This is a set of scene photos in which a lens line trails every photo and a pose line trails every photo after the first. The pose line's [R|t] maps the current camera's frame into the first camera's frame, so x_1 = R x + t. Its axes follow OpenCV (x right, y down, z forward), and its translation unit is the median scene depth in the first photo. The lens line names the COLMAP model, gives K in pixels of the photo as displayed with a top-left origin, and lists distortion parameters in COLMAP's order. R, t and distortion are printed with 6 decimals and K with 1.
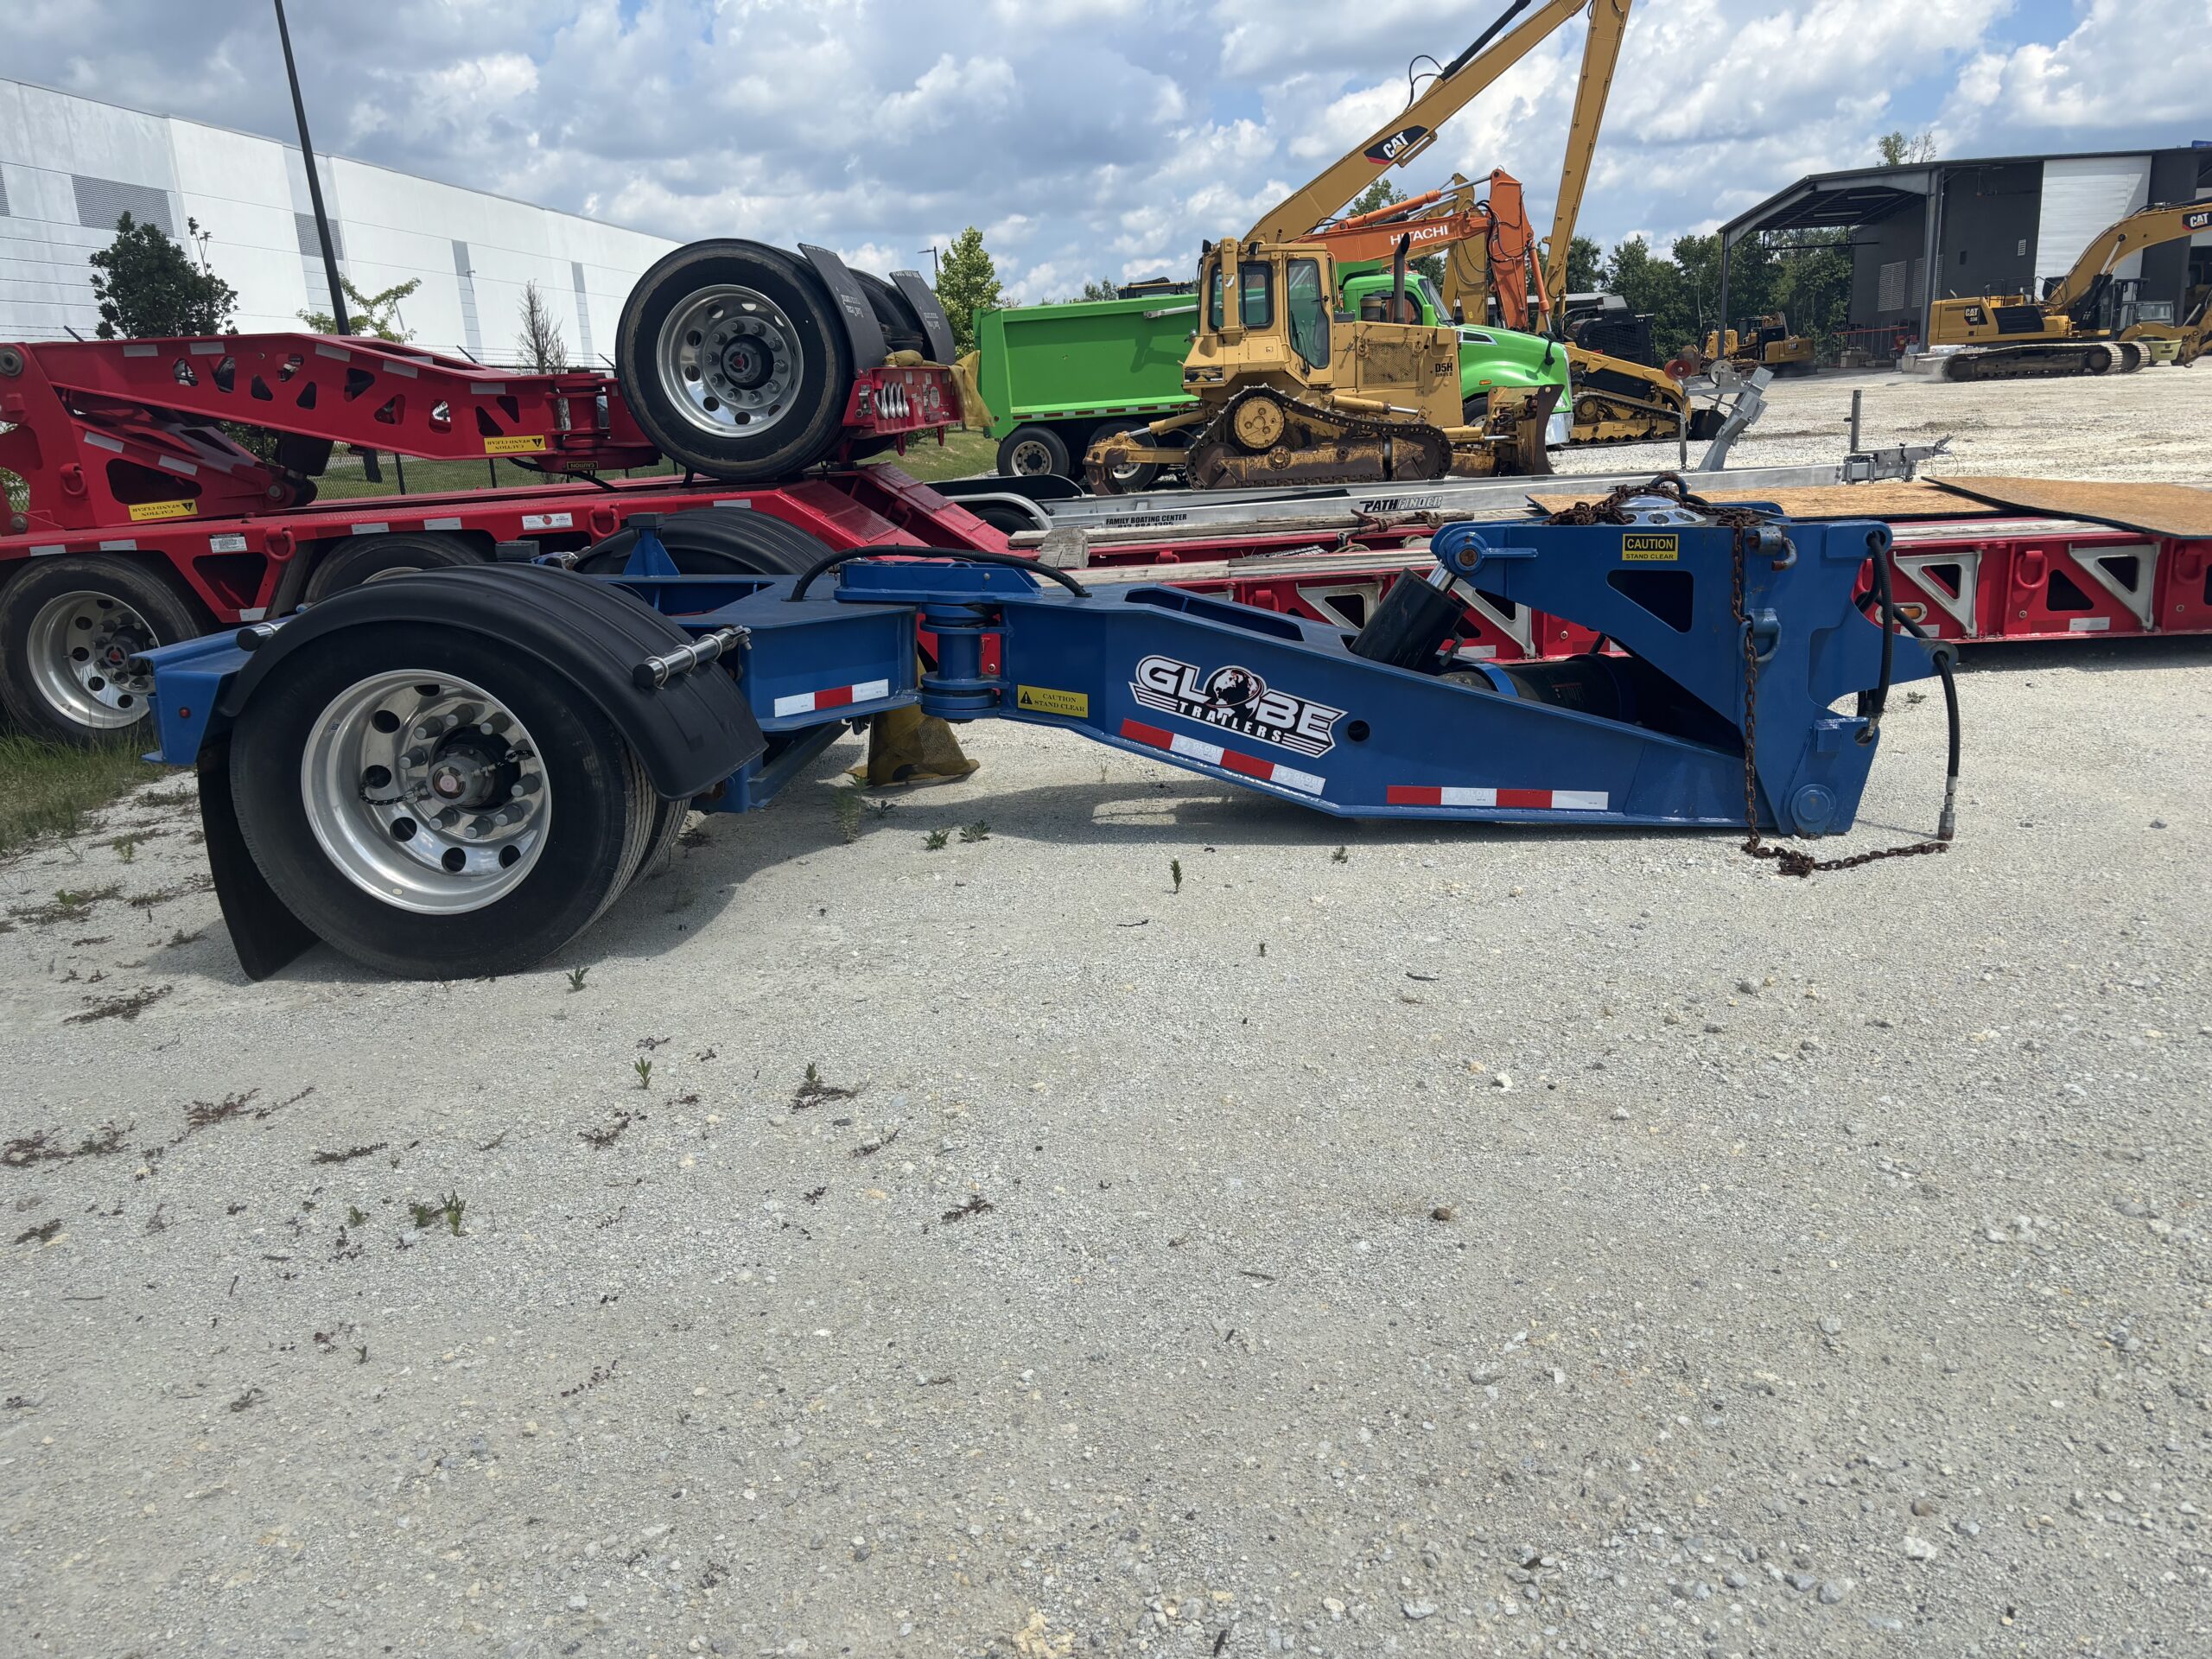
lens RADIAL K [[1719.1, 0, 1106.0], [0, 1719.1, 829.5], [0, 0, 1]] dist [0.033360, -0.034067]
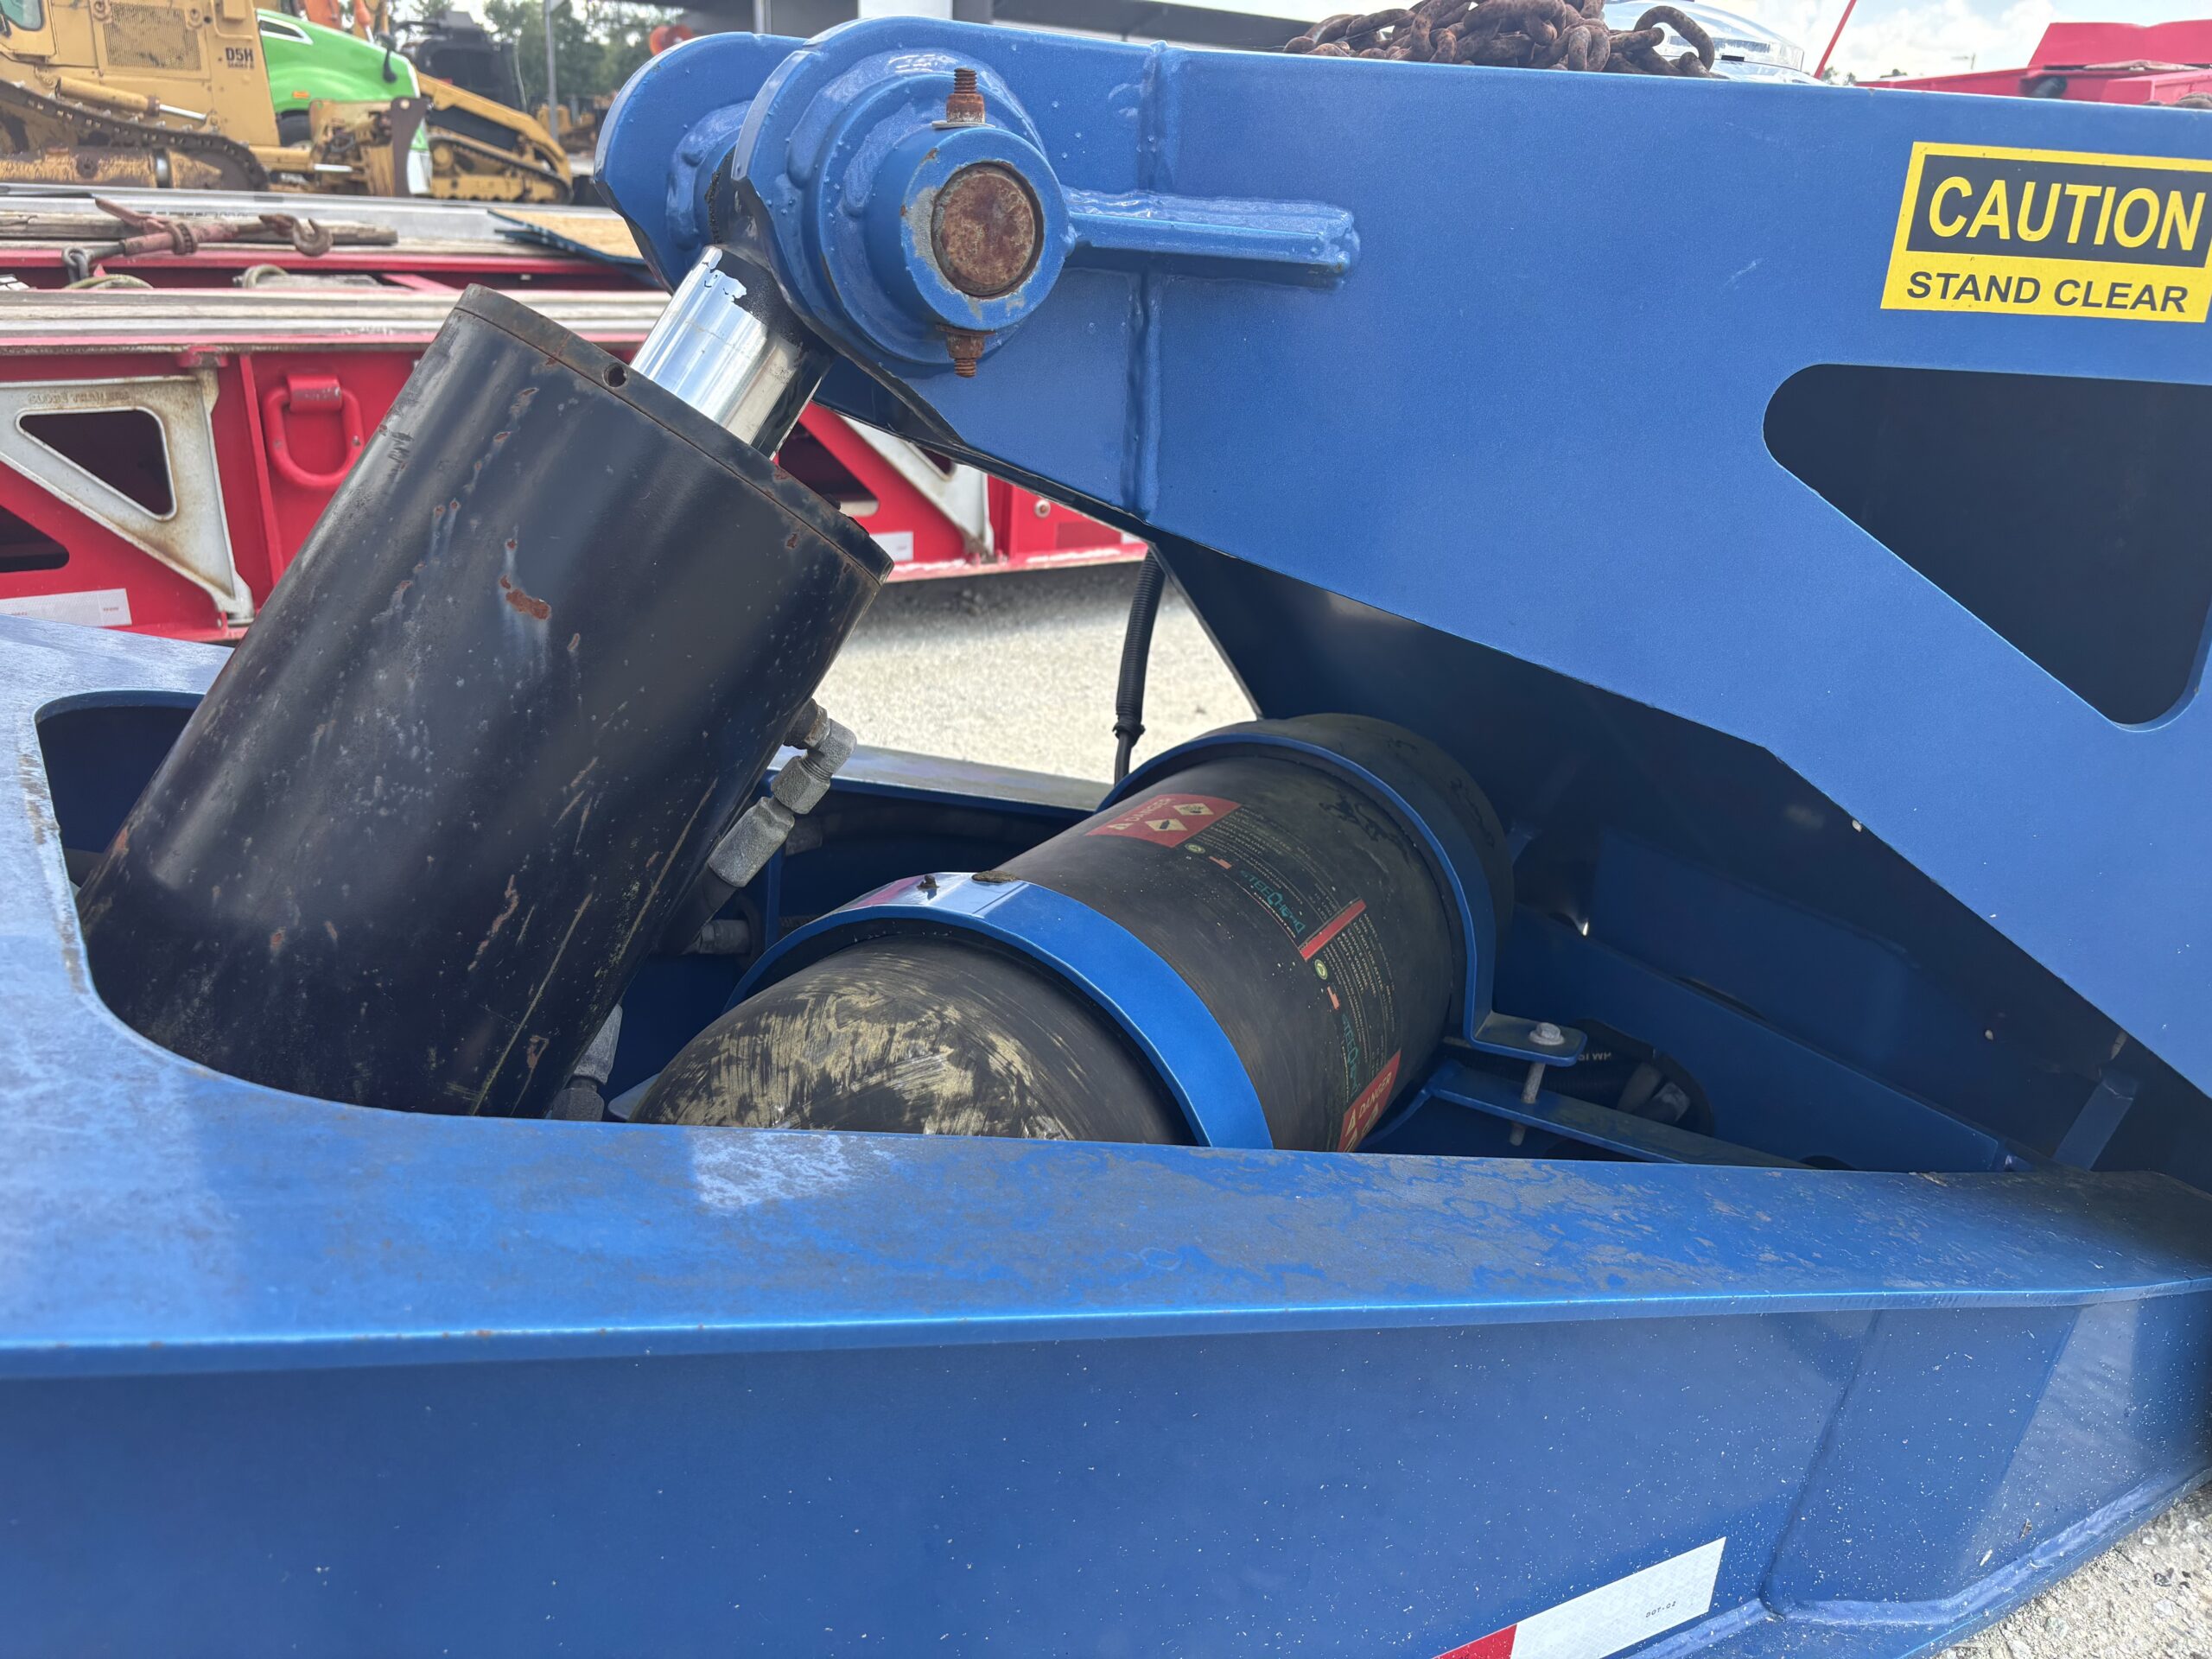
lens RADIAL K [[1719.1, 0, 1106.0], [0, 1719.1, 829.5], [0, 0, 1]] dist [0.033360, -0.034067]
pose [[0.802606, -0.118016, 0.584718, 0.032432], [0.052851, 0.990447, 0.127361, -0.031496], [-0.594163, -0.071318, 0.801176, 0.217109]]
